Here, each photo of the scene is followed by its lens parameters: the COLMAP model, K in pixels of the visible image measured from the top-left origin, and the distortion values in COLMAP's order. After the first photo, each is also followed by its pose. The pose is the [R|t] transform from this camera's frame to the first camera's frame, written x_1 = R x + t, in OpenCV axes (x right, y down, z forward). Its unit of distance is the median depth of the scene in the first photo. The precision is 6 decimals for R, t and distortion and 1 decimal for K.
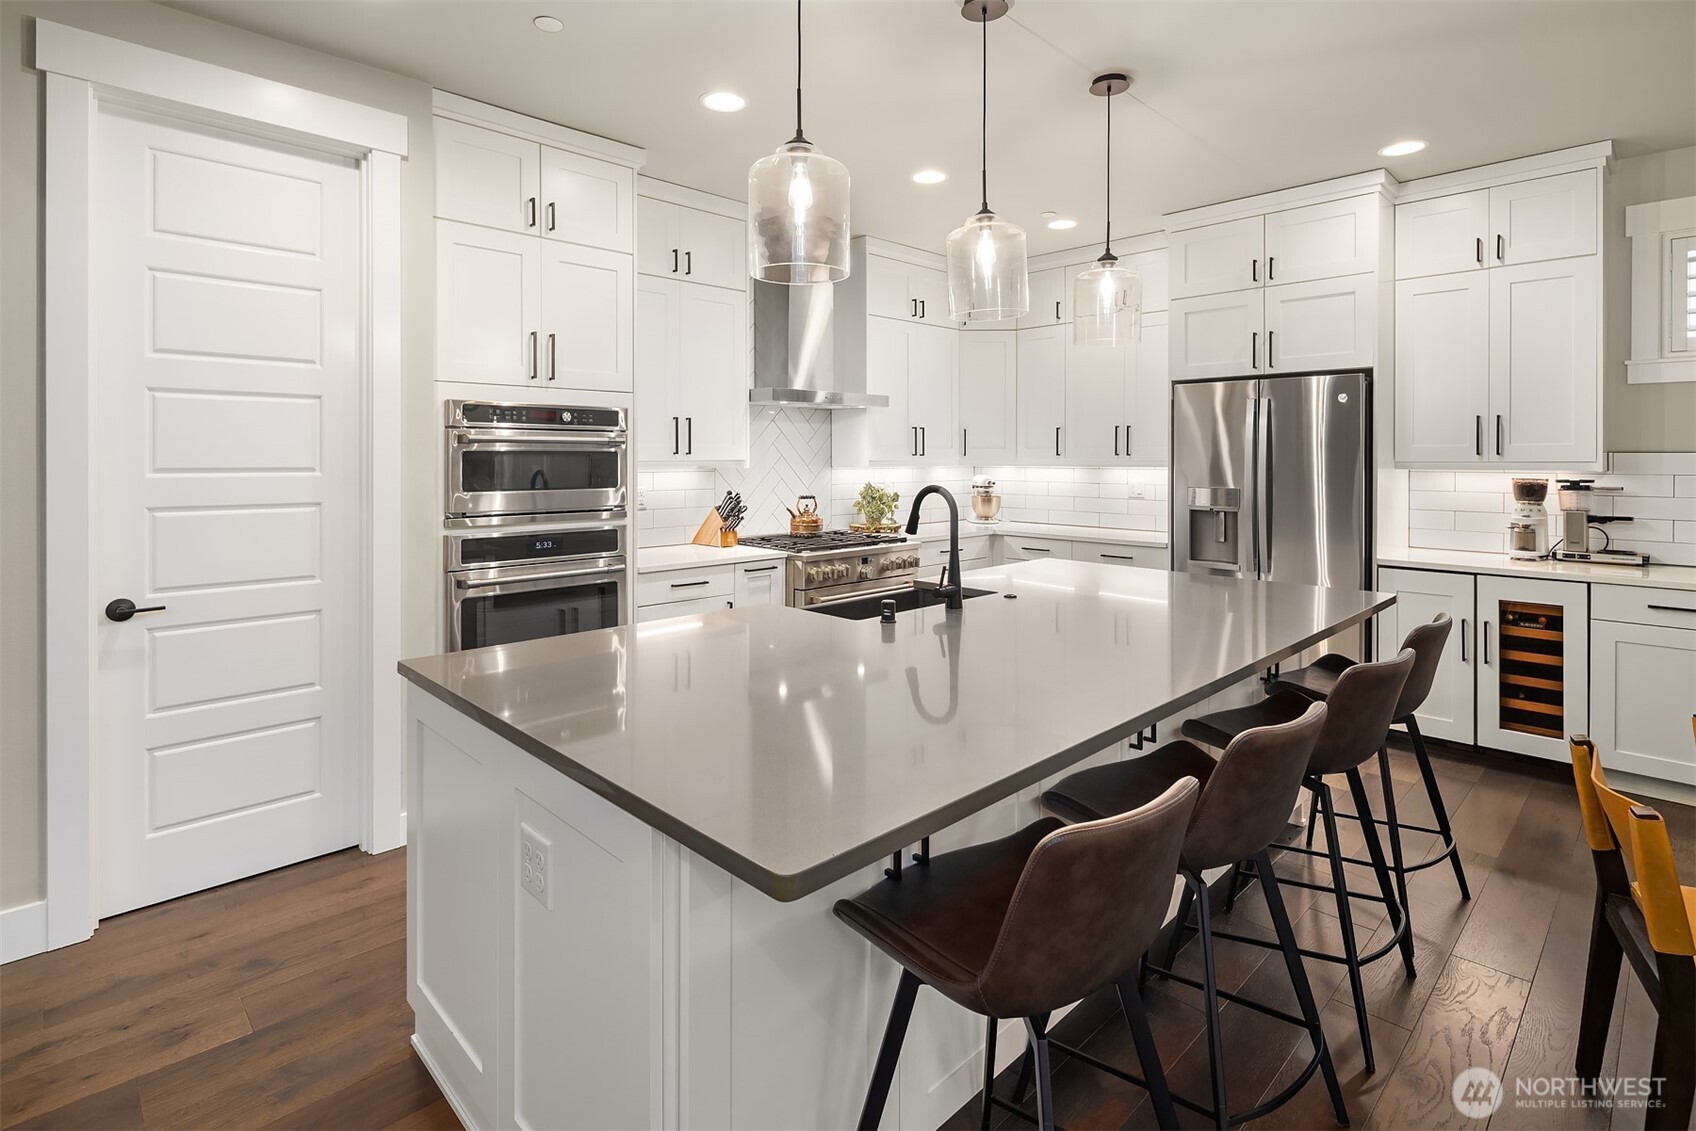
lens RADIAL K [[823.3, 0, 840.4], [0, 823.3, 462.0], [0, 0, 1]] dist [0.004279, -0.005032]
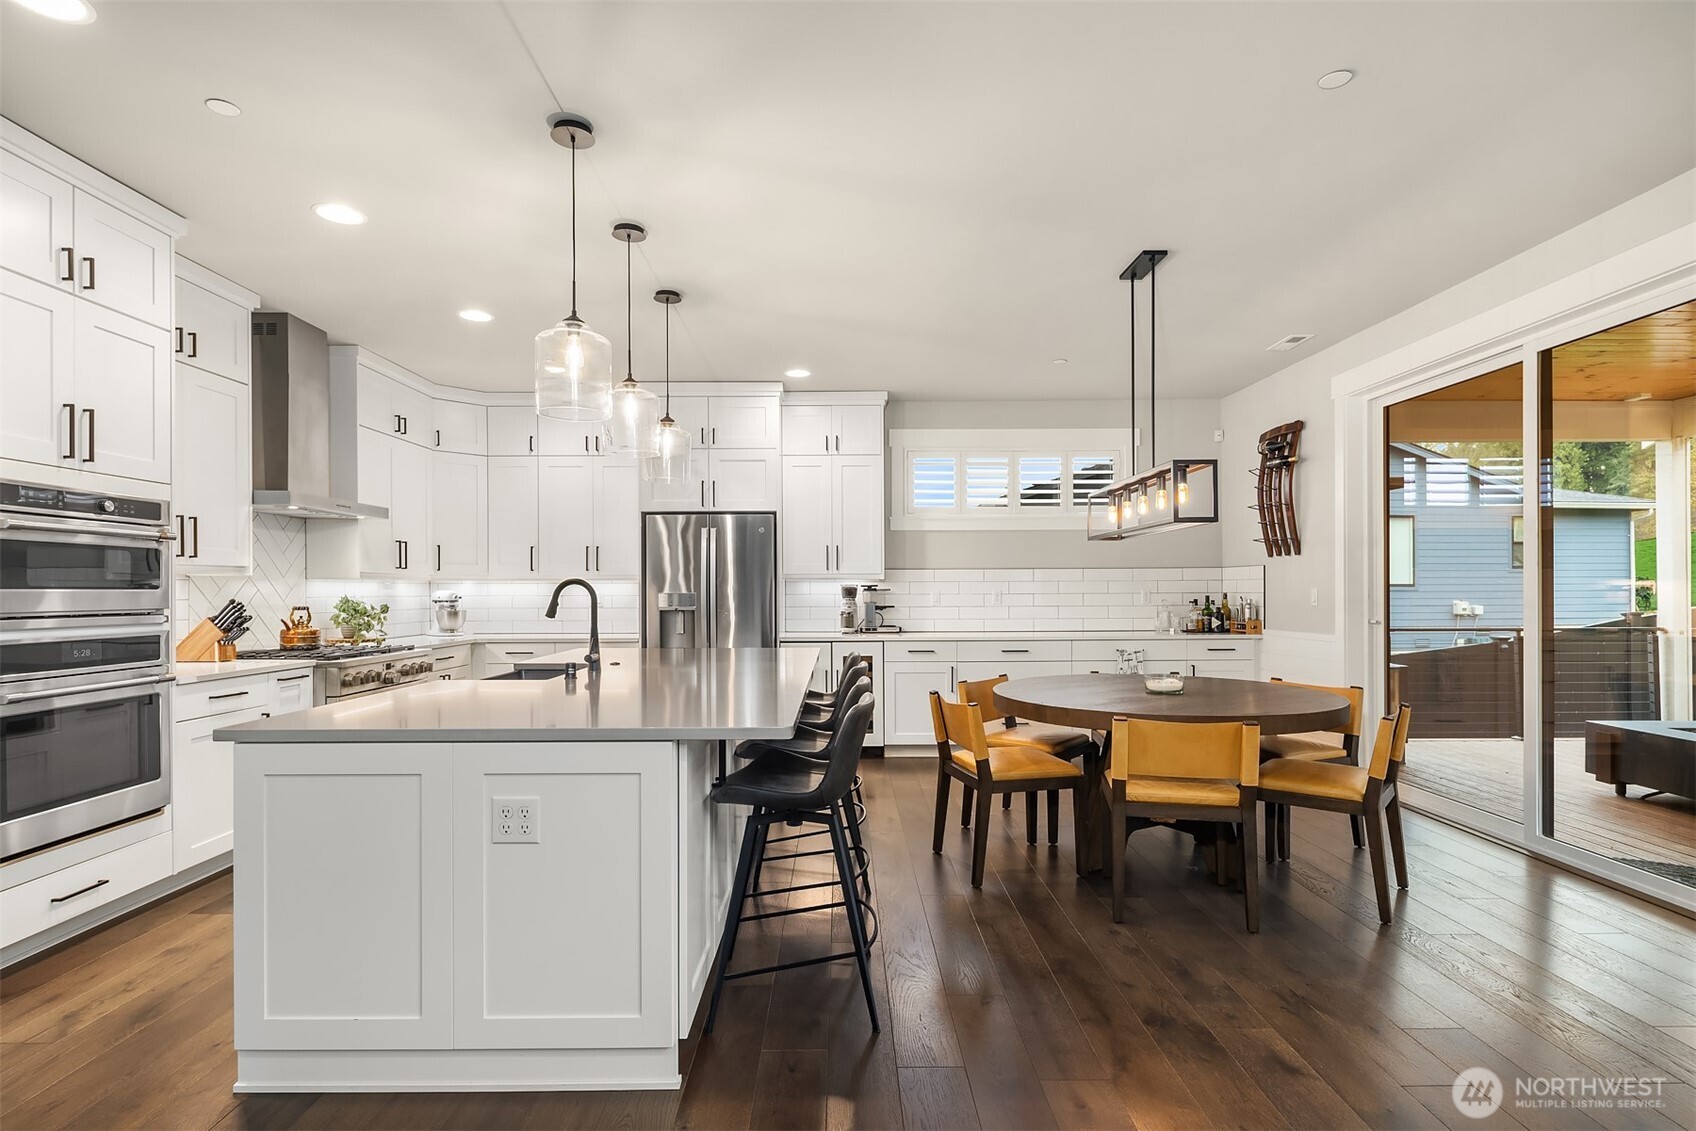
lens RADIAL K [[823.3, 0, 840.9], [0, 823.3, 592.7], [0, 0, 1]] dist [0.004279, -0.005032]
pose [[0.697690, -0.004383, 0.716387, -0.371211], [0.007285, 0.999973, -0.000976, 0.038821], [-0.716363, 0.005900, 0.697703, -0.147767]]
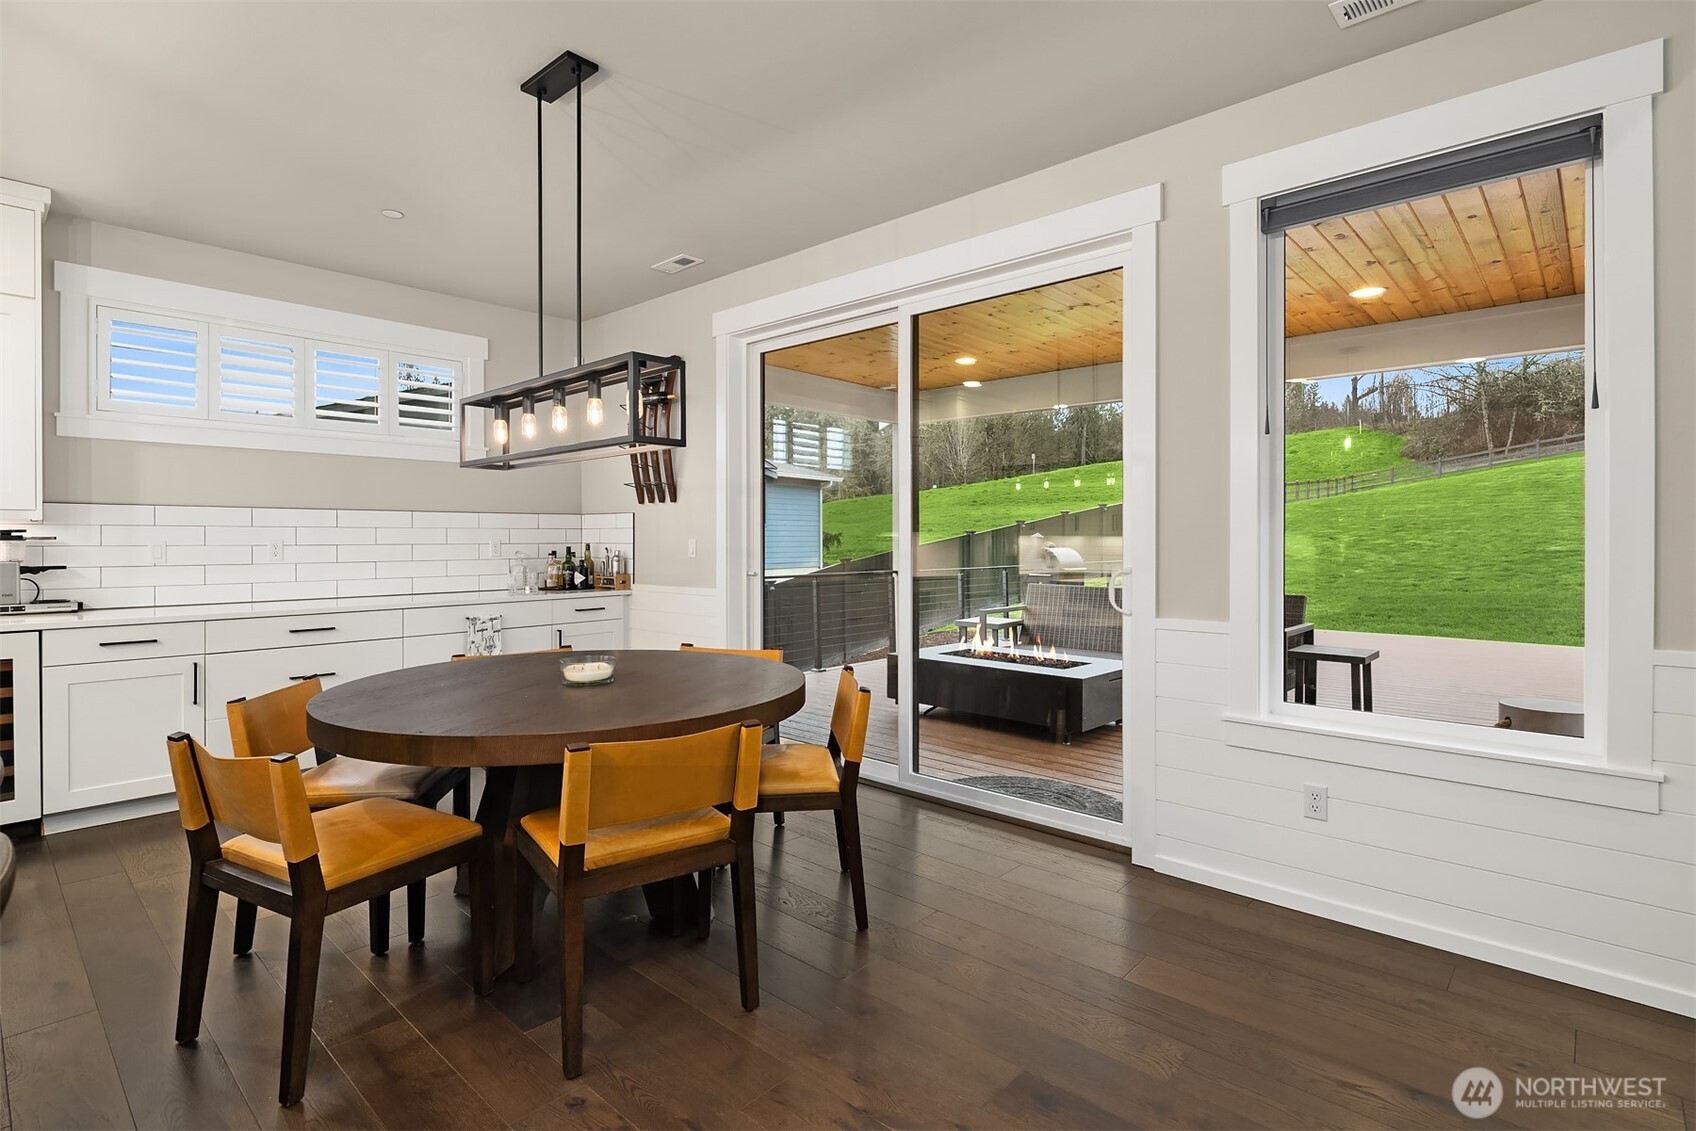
lens RADIAL K [[823.3, 0, 851.9], [0, 823.3, 541.2], [0, 0, 1]] dist [0.004279, -0.005032]
pose [[-0.060277, -0.002236, 0.998179, -0.114164], [0.005526, 0.999981, 0.002574, 0.038017], [-0.998166, 0.005671, -0.060263, 0.081713]]
